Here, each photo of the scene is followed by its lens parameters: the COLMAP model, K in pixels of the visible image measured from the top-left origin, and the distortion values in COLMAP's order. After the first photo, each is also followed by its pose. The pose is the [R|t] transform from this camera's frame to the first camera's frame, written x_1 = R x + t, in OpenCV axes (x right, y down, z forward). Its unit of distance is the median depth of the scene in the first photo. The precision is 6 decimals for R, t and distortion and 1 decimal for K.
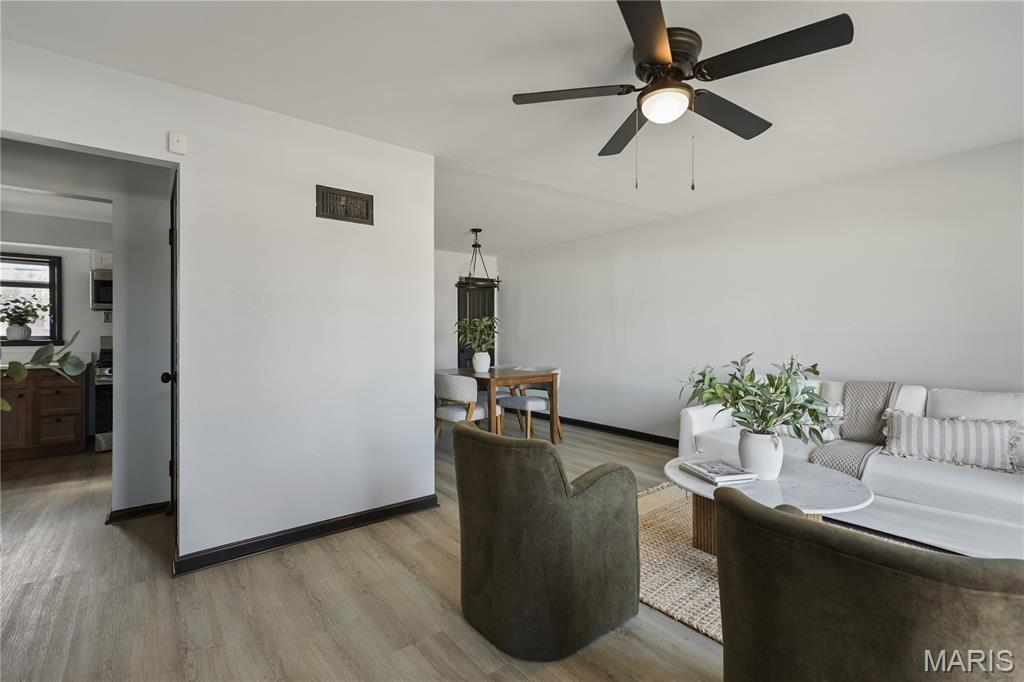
lens RADIAL K [[465.1, 0, 511.7], [0, 465.1, 339.5], [0, 0, 1]] dist [0.010300, -0.001459]
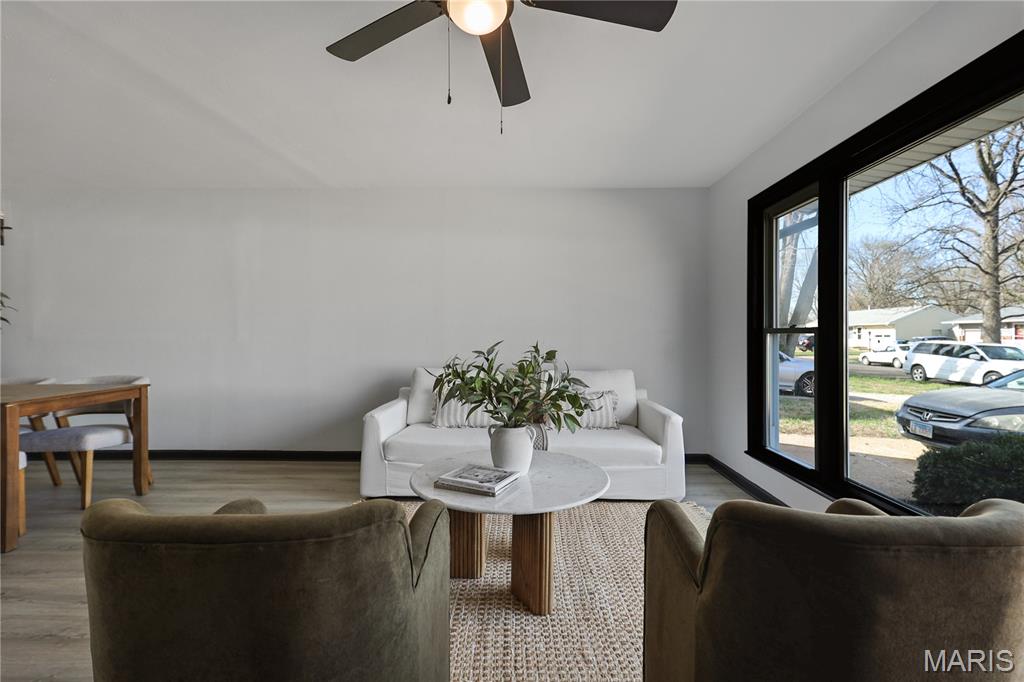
lens RADIAL K [[465.1, 0, 514.6], [0, 465.1, 335.7], [0, 0, 1]] dist [0.010300, -0.001459]
pose [[0.633809, 0.003984, 0.773479, -0.084482], [0.004721, 0.999948, -0.009019, 0.012912], [-0.773475, 0.009368, 0.633757, 0.190882]]
